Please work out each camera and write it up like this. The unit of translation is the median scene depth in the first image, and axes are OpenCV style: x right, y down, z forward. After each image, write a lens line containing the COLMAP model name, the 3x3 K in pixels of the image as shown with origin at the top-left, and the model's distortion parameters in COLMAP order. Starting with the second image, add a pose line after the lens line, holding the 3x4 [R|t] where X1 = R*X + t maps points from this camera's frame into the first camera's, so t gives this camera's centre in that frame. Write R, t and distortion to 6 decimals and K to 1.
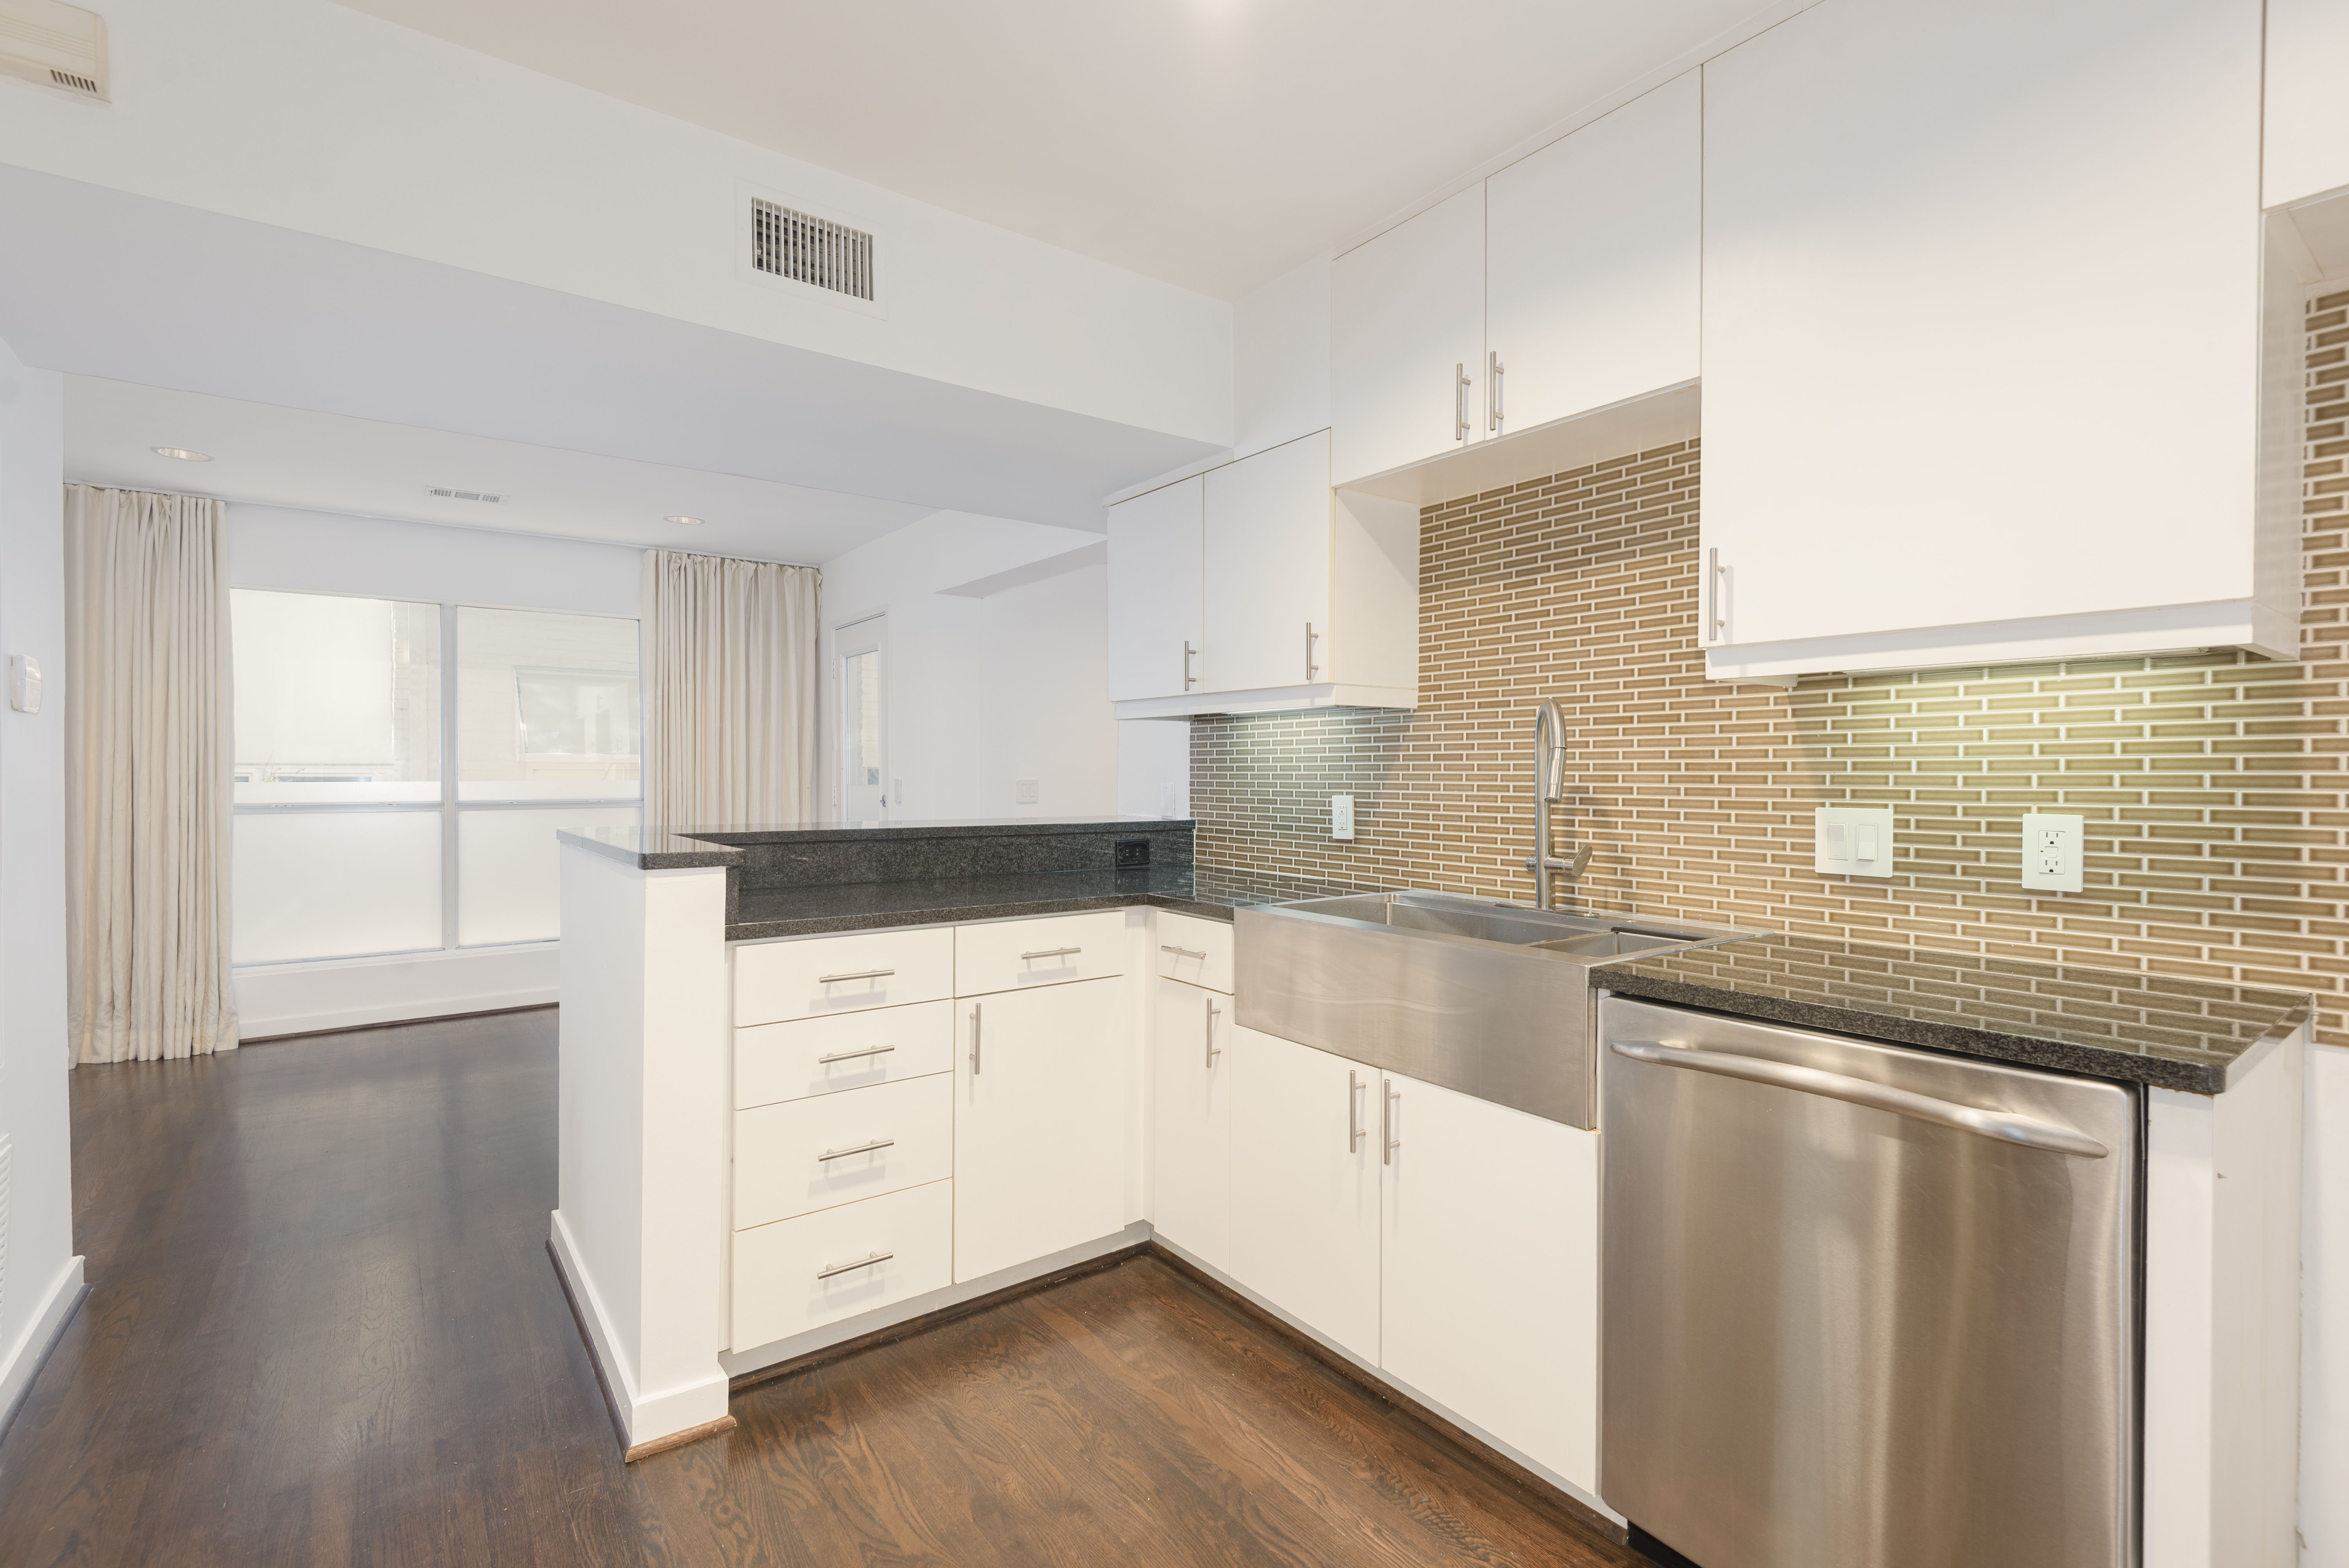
lens RADIAL K [[1055.7, 0, 1174.5], [0, 1055.7, 784.0], [0, 0, 1]] dist [0.031619, -0.024373]
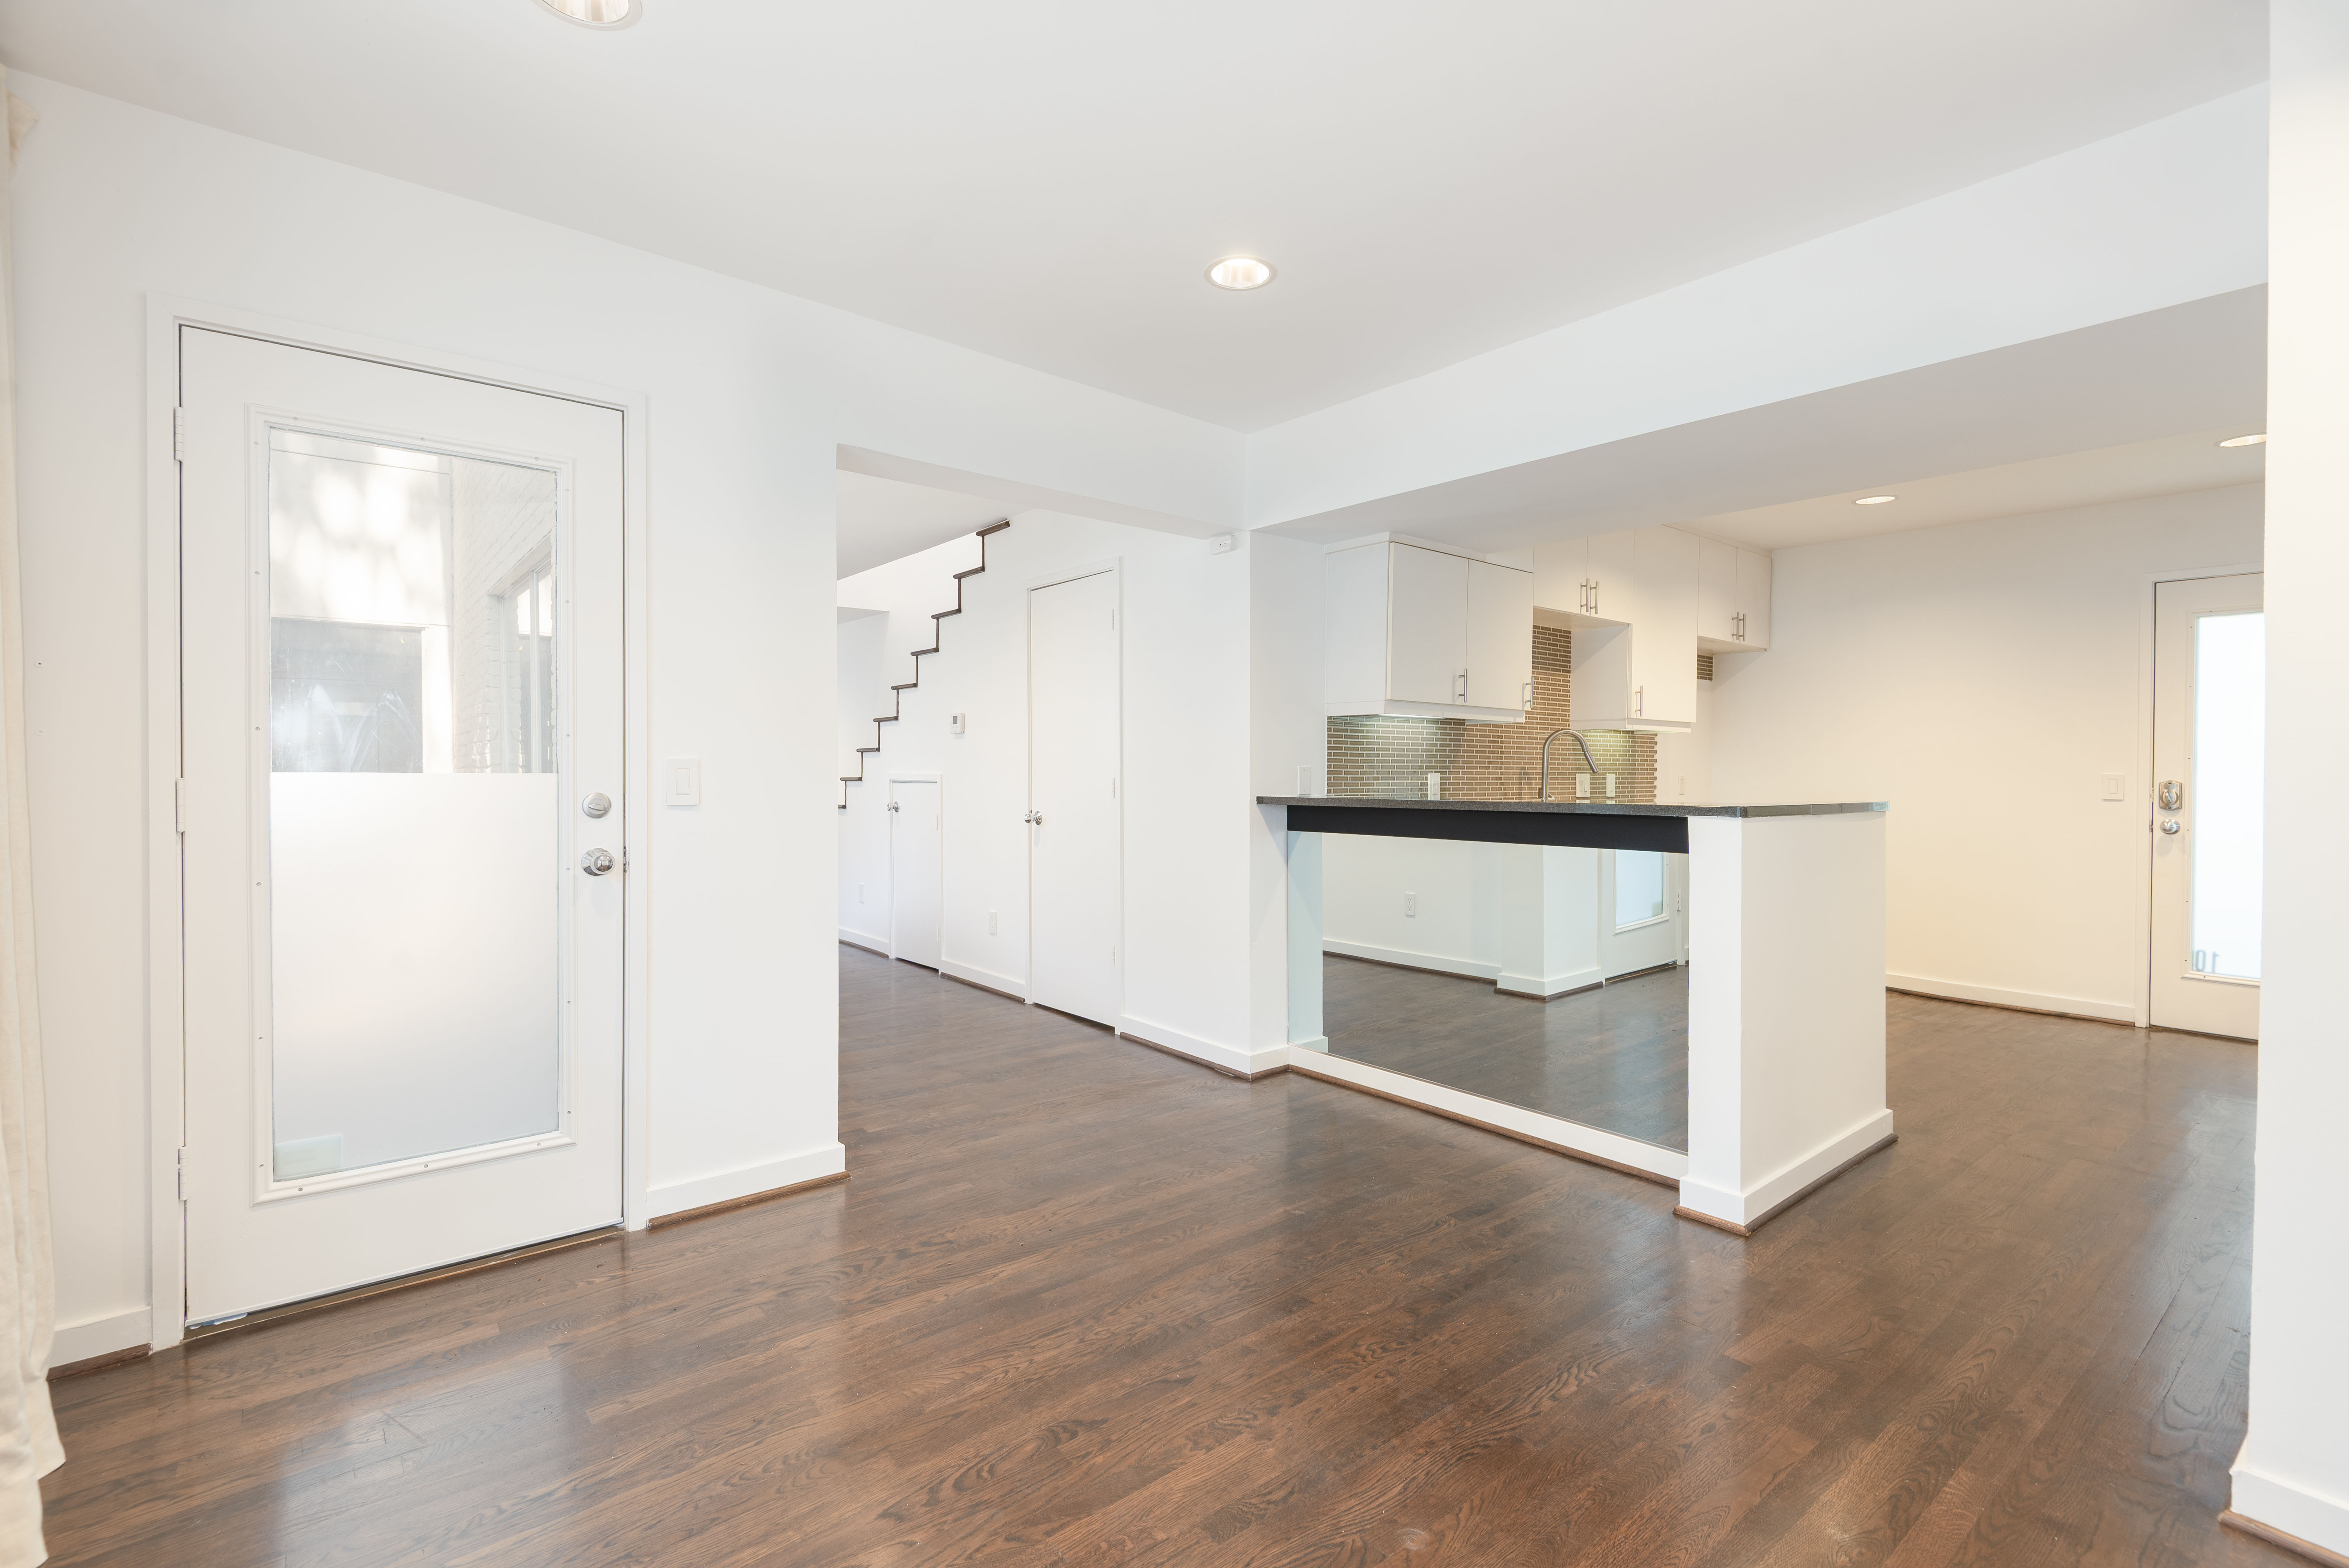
lens RADIAL K [[1055.7, 0, 1174.5], [0, 1055.7, 784.0], [0, 0, 1]] dist [0.031619, -0.024373]
pose [[-0.043126, -0.015182, 0.998954, -1.989535], [0.004455, 0.999872, 0.015388, 0.000345], [-0.999060, 0.005114, -0.043053, 2.026625]]
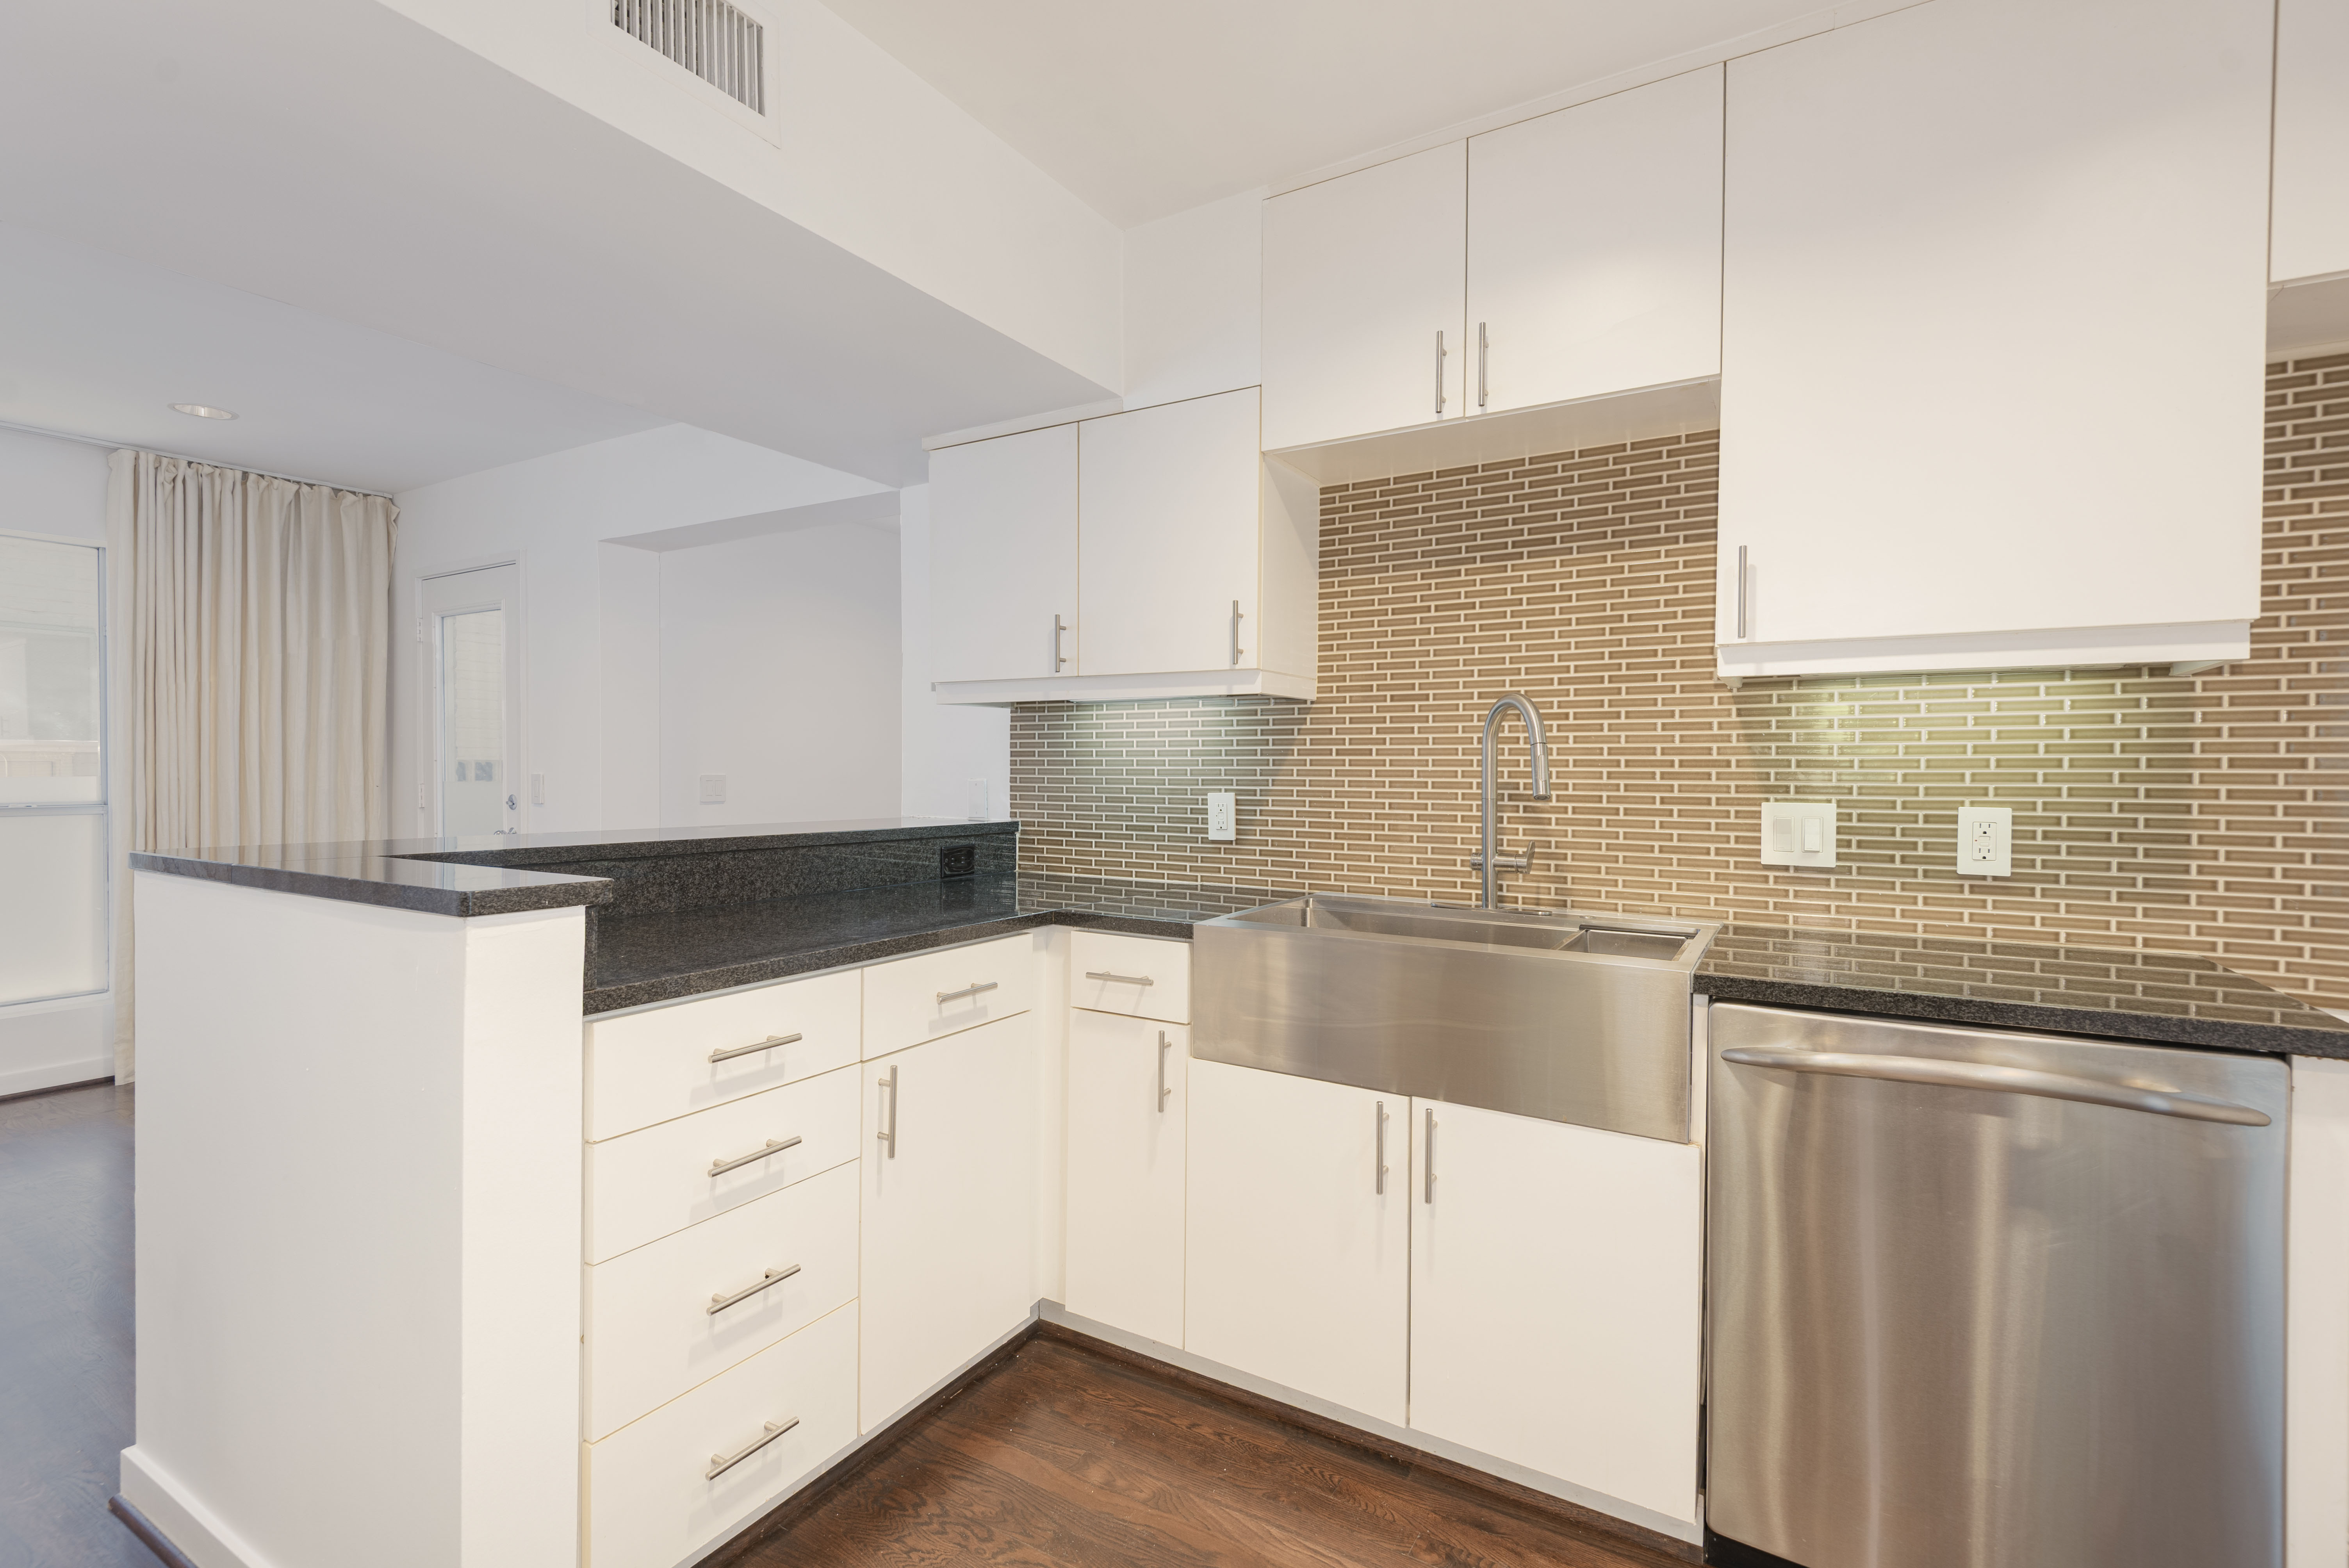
lens RADIAL K [[1055.7, 0, 1174.5], [0, 1055.7, 784.0], [0, 0, 1]] dist [0.031619, -0.024373]
pose [[0.926807, -0.002105, 0.375531, -0.308930], [0.000540, 0.999991, 0.004273, -0.000991], [-0.375537, -0.003757, 0.926800, 0.225171]]
